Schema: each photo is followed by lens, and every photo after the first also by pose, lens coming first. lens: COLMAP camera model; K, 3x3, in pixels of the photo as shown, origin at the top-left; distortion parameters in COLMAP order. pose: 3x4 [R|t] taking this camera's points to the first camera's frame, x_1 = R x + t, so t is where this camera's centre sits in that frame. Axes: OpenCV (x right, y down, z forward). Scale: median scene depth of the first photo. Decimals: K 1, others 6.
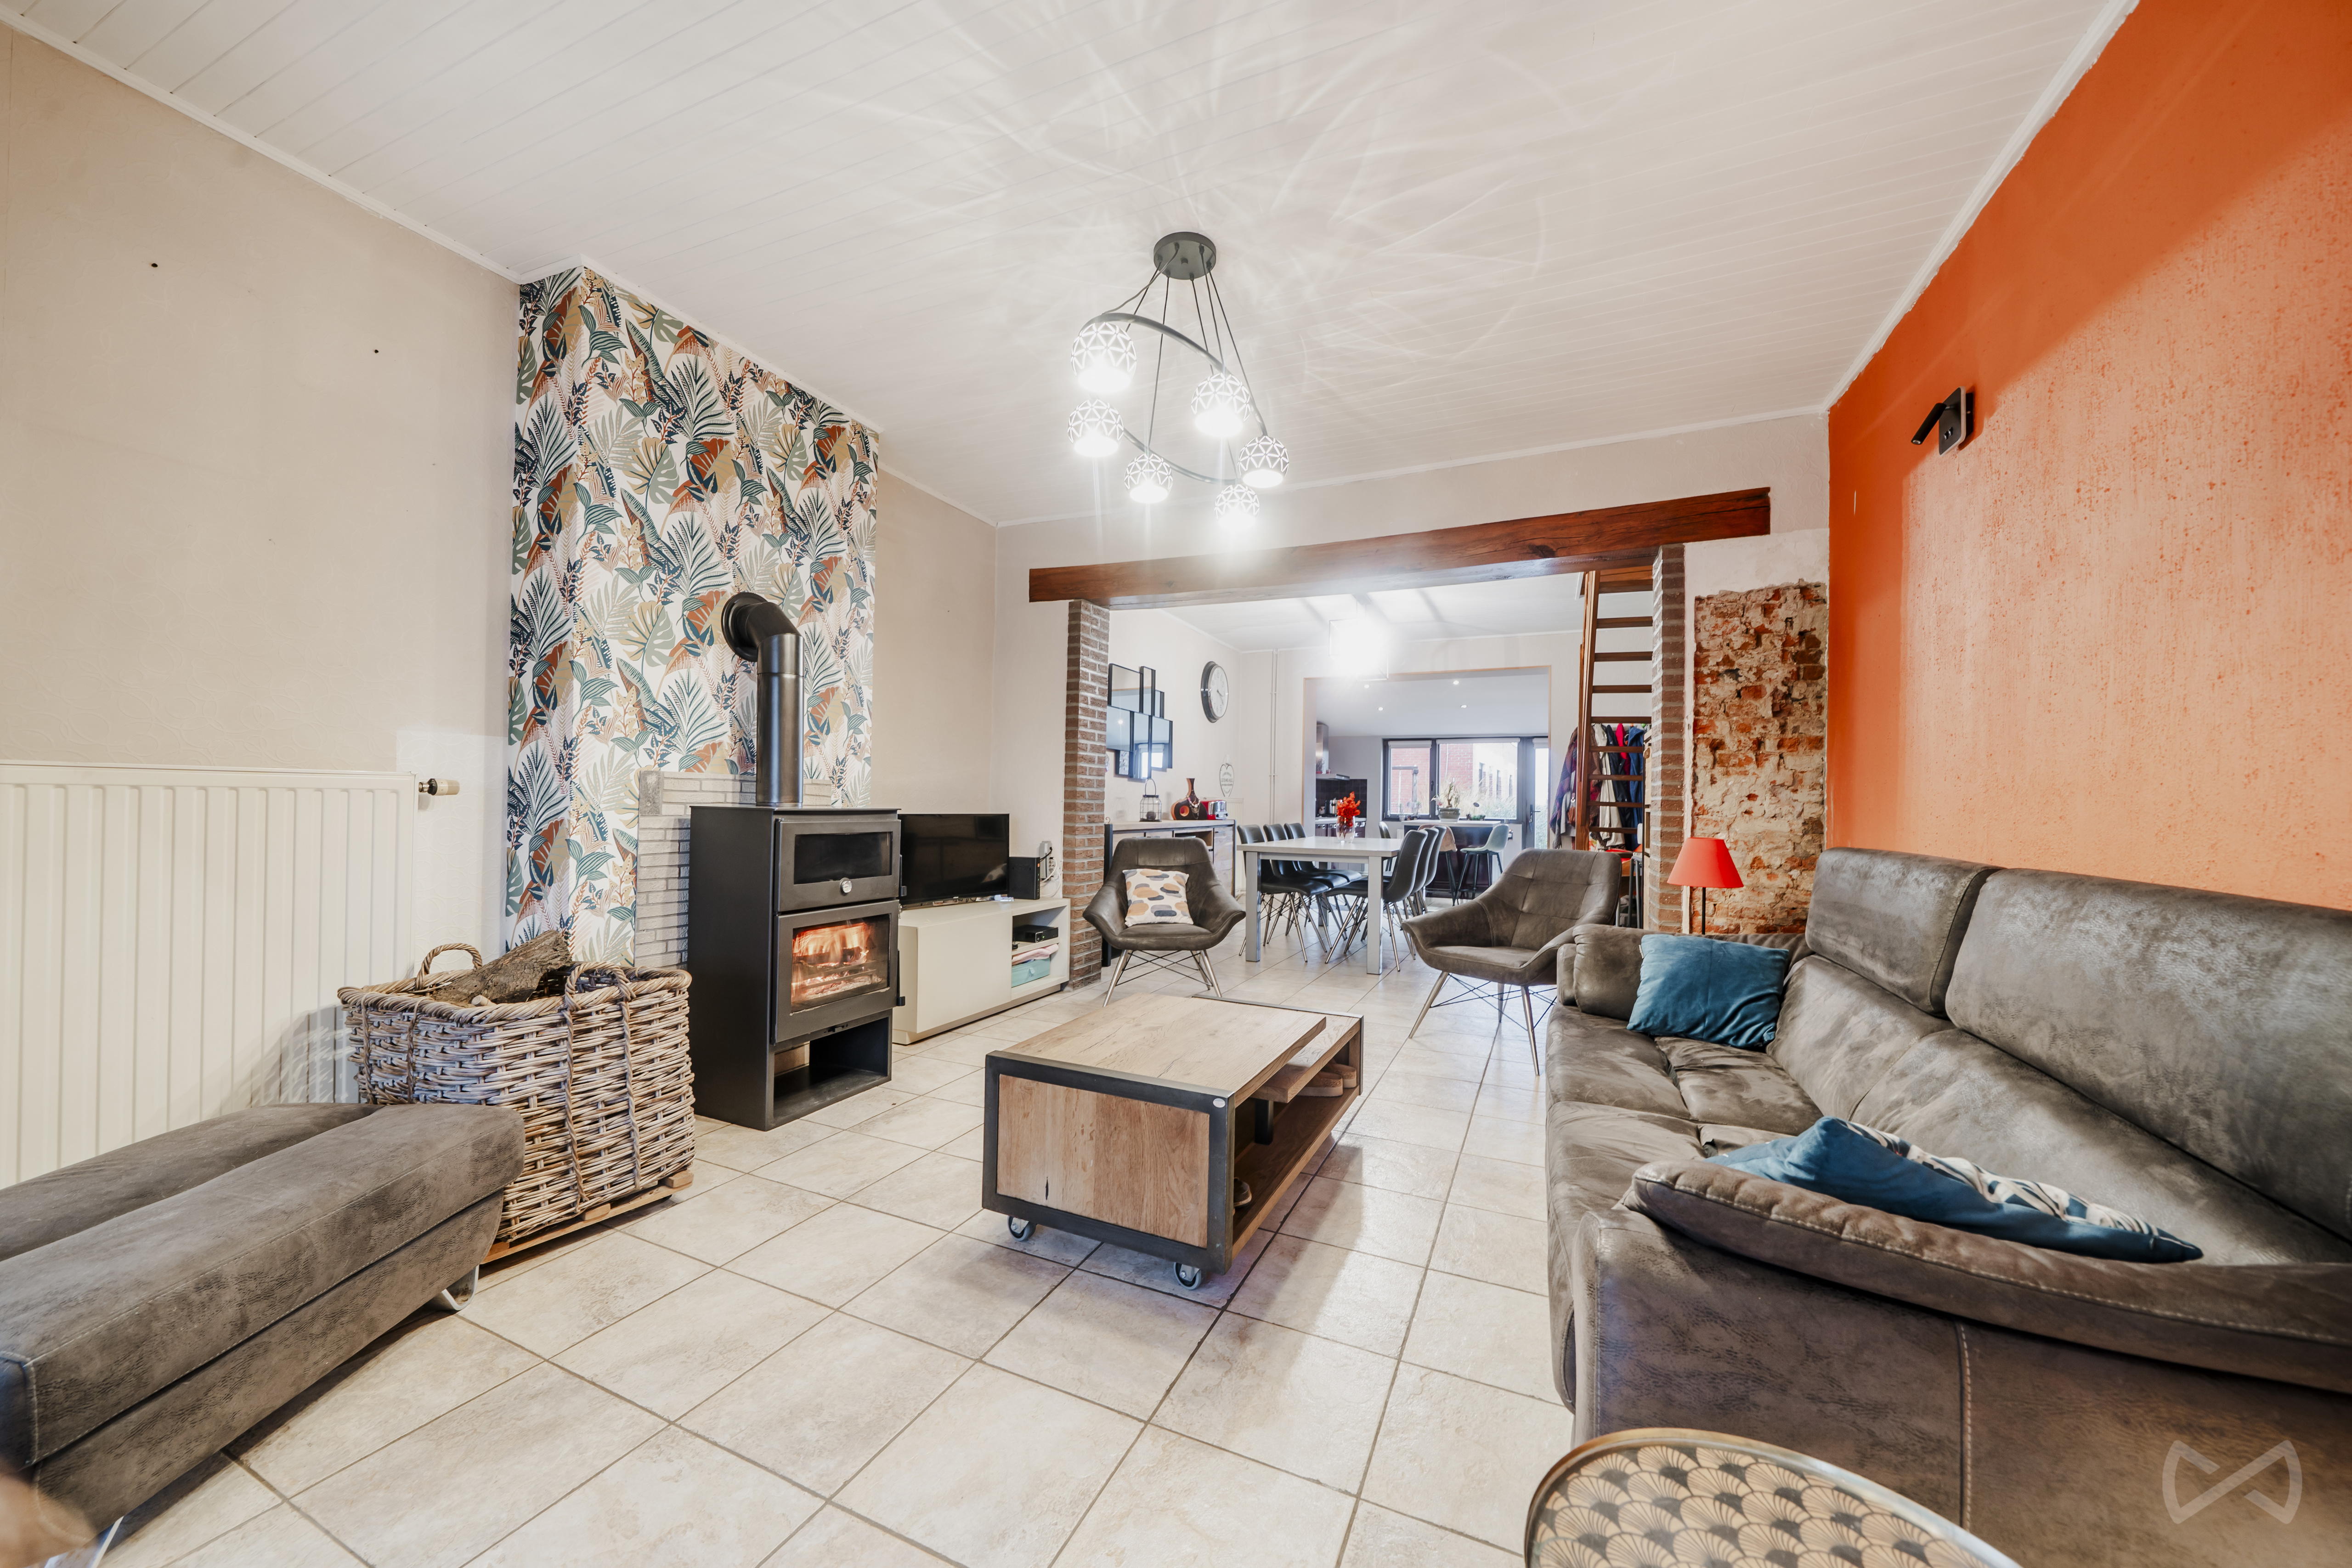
lens RADIAL K [[826.3, 0, 1185.4], [0, 826.3, 790.2], [0, 0, 1]] dist [-0.000507, -0.000057]
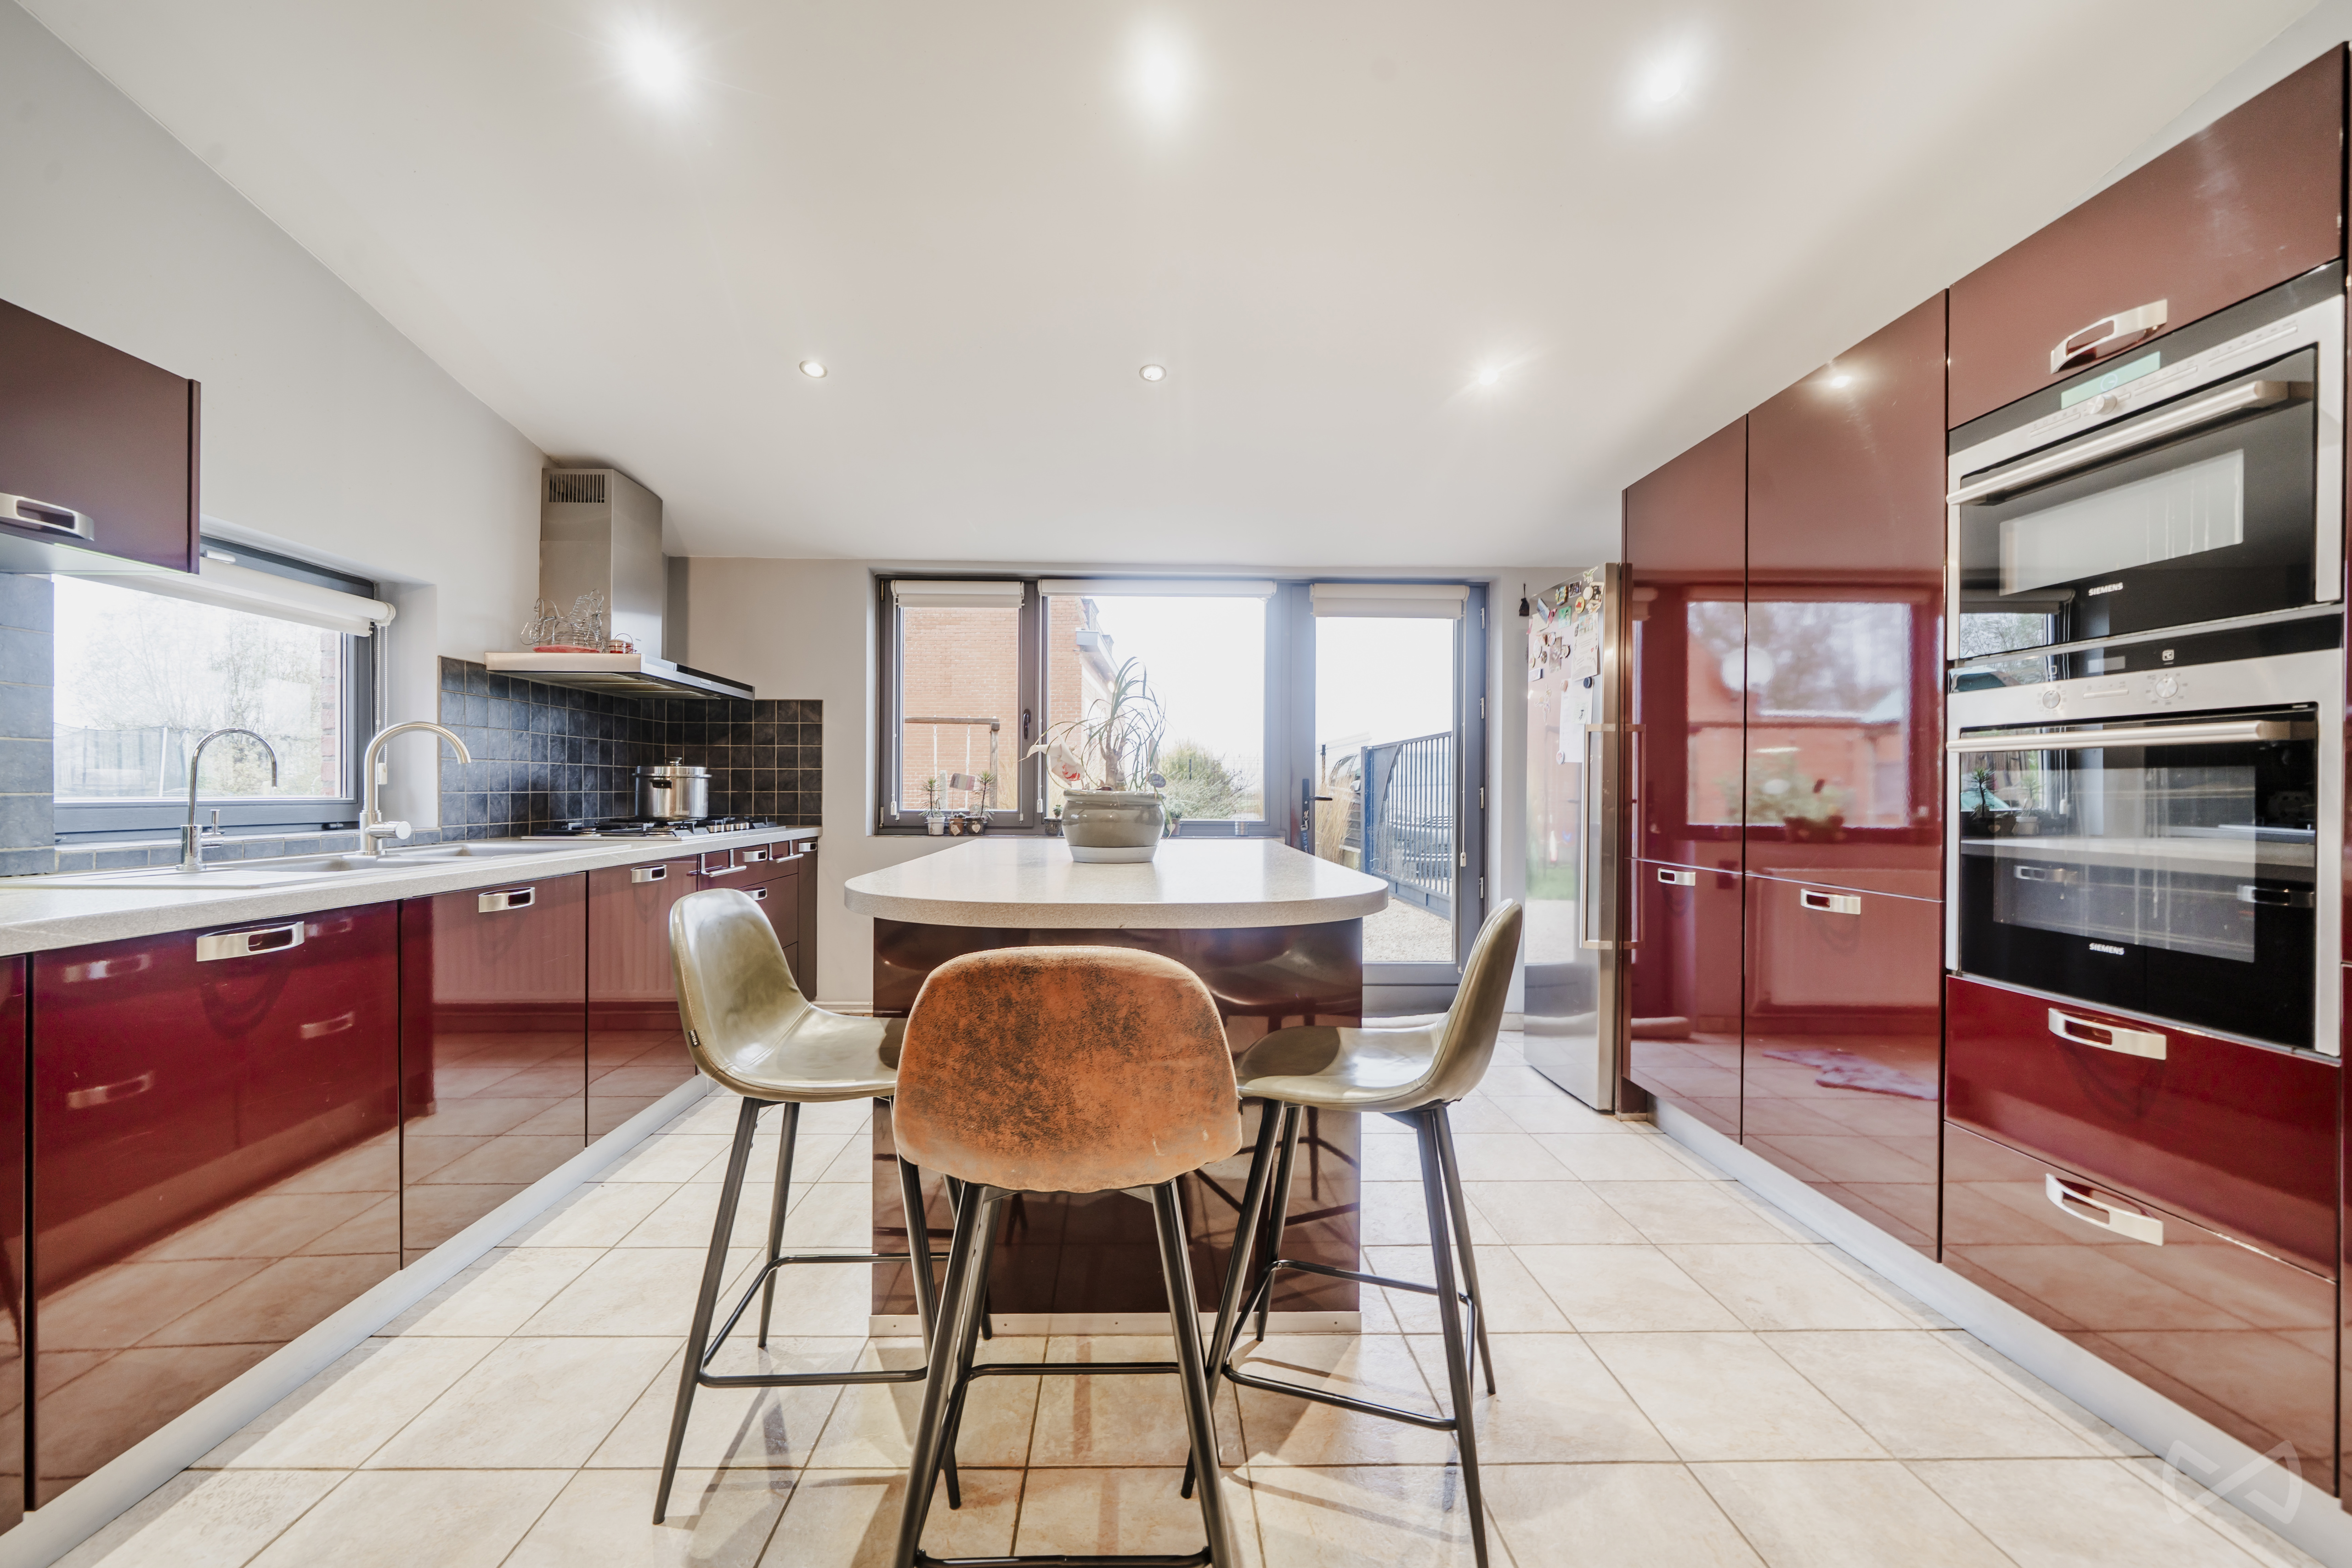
lens RADIAL K [[826.3, 0, 1185.4], [0, 826.3, 790.2], [0, 0, 1]] dist [-0.000507, -0.000057]
pose [[0.900424, -0.005378, 0.434981, 0.235011], [-0.005788, 0.999687, 0.024341, 0.013662], [-0.434975, -0.024434, 0.900111, 0.748045]]
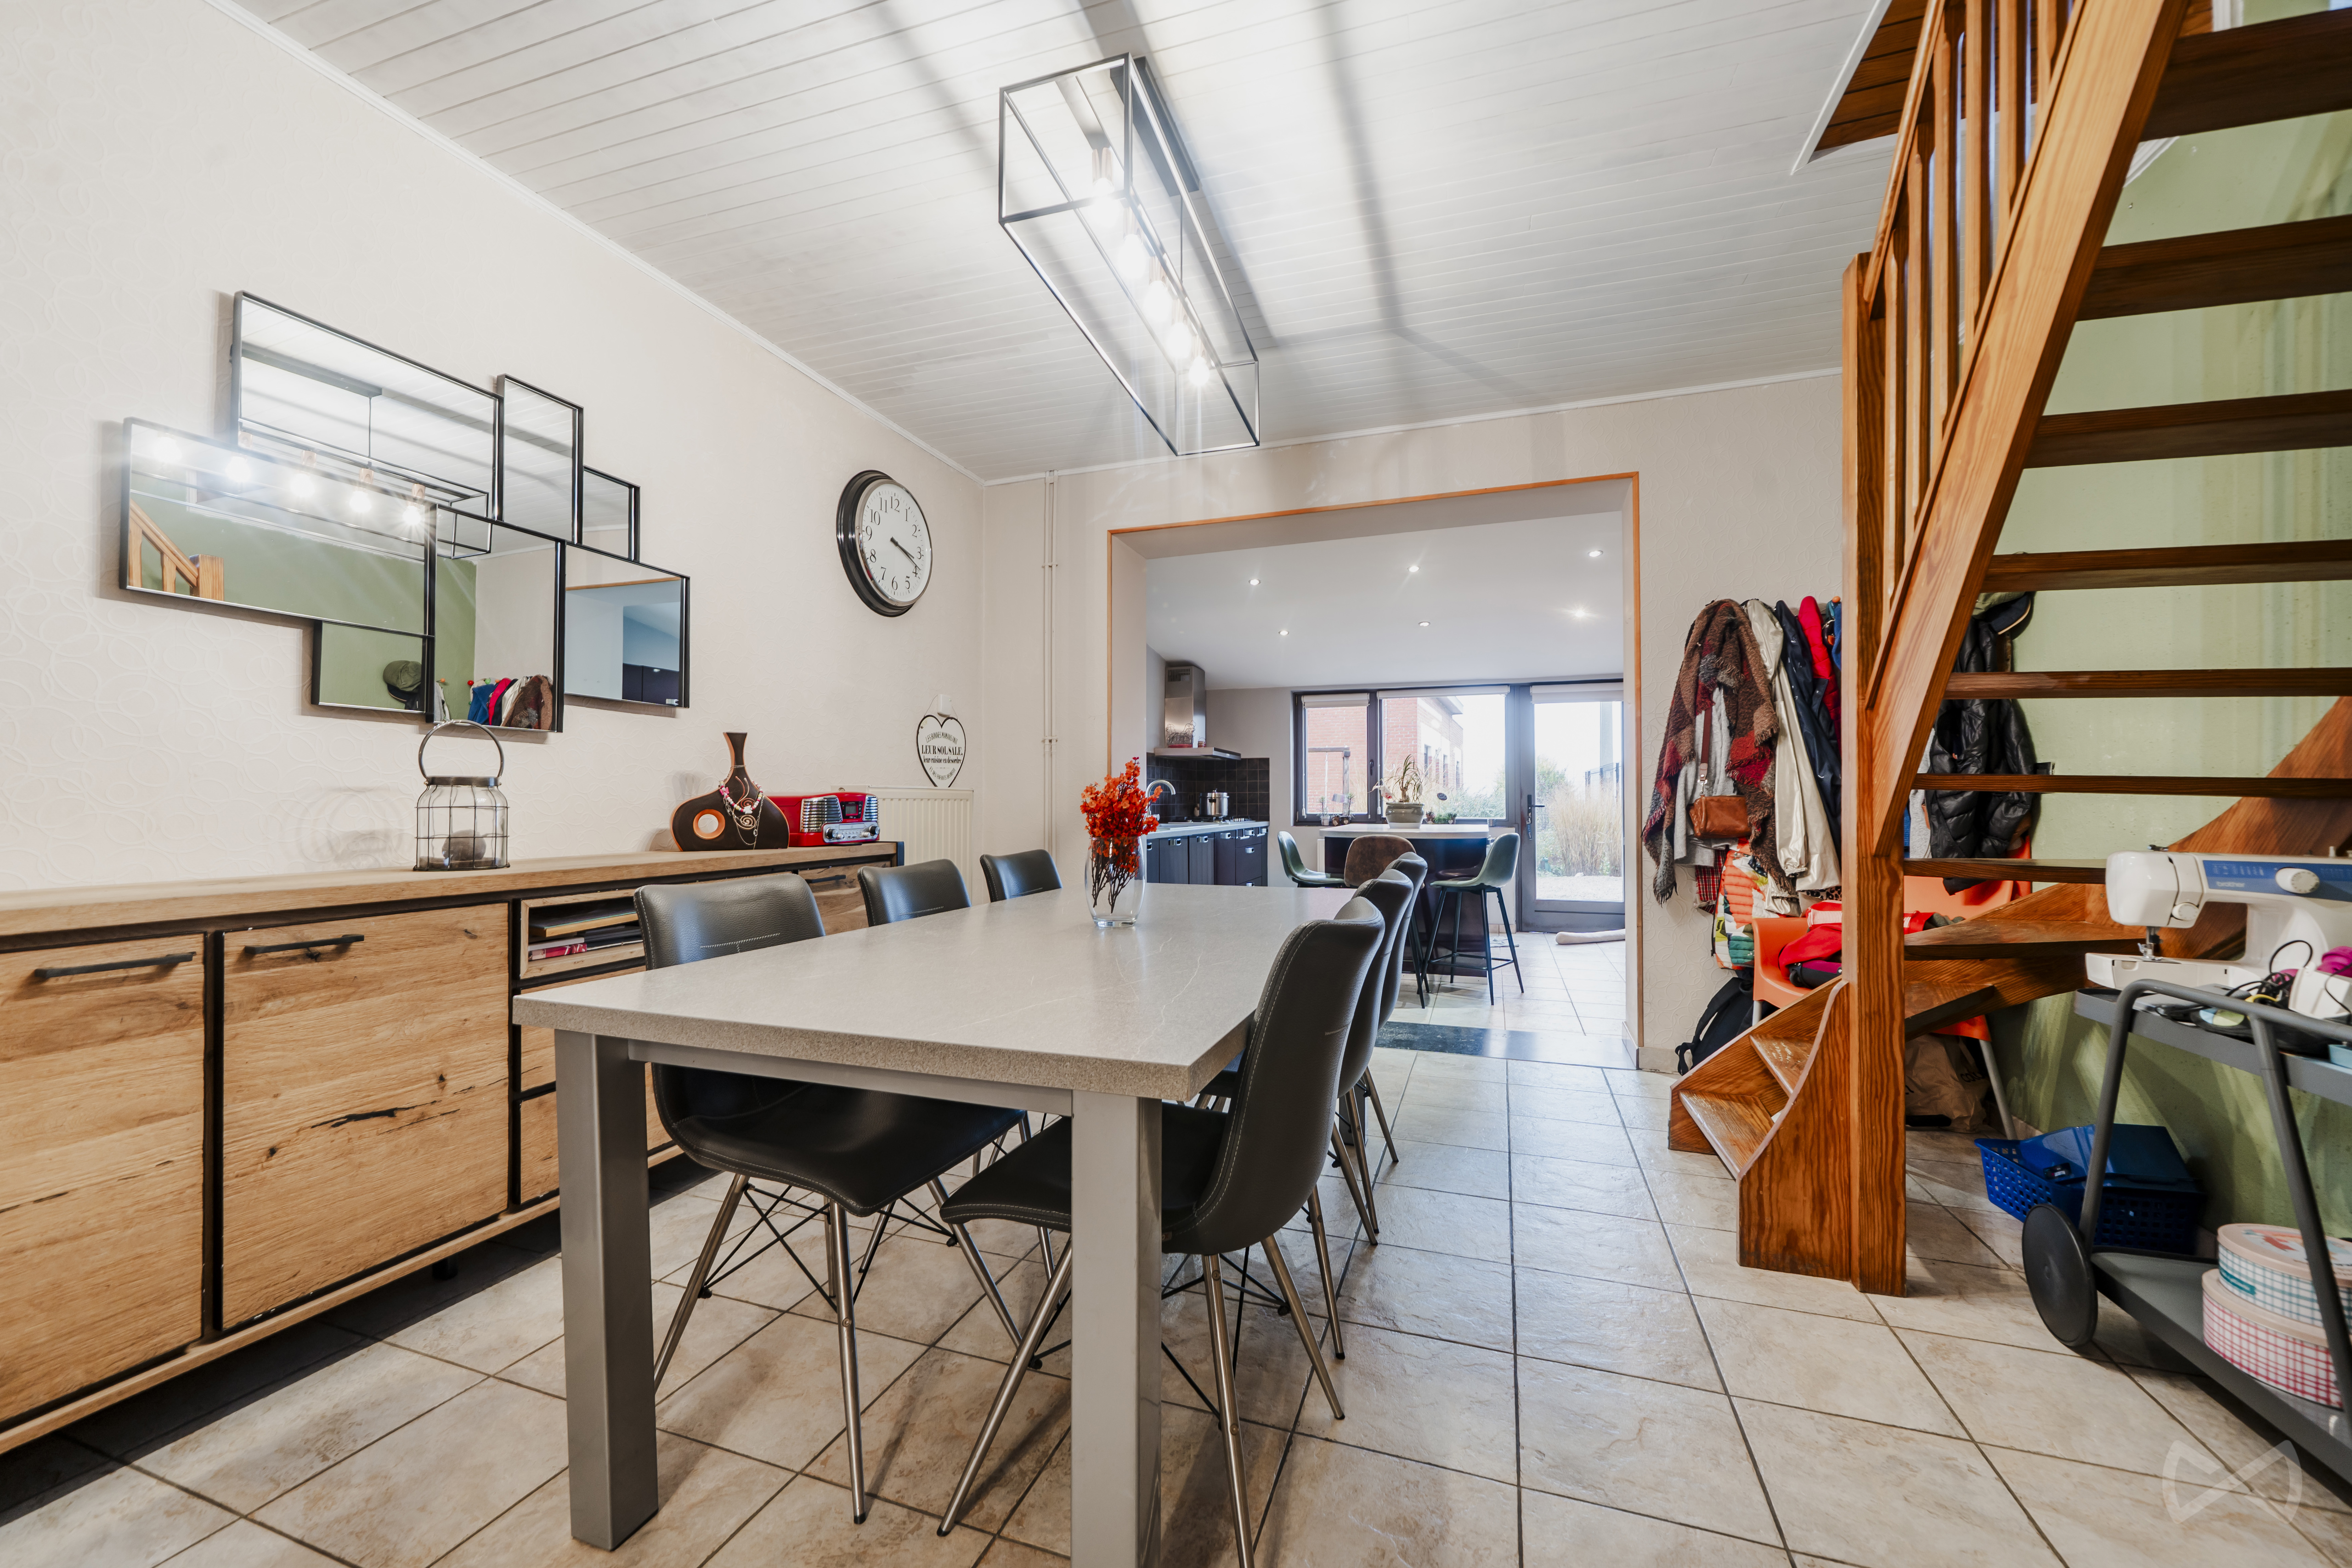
lens RADIAL K [[826.3, 0, 1185.4], [0, 826.3, 790.2], [0, 0, 1]] dist [-0.000507, -0.000057]
pose [[0.997547, -0.012860, 0.068801, 0.128685], [0.012630, 0.999913, 0.003782, 0.008781], [-0.068844, -0.002904, 0.997623, 0.432327]]
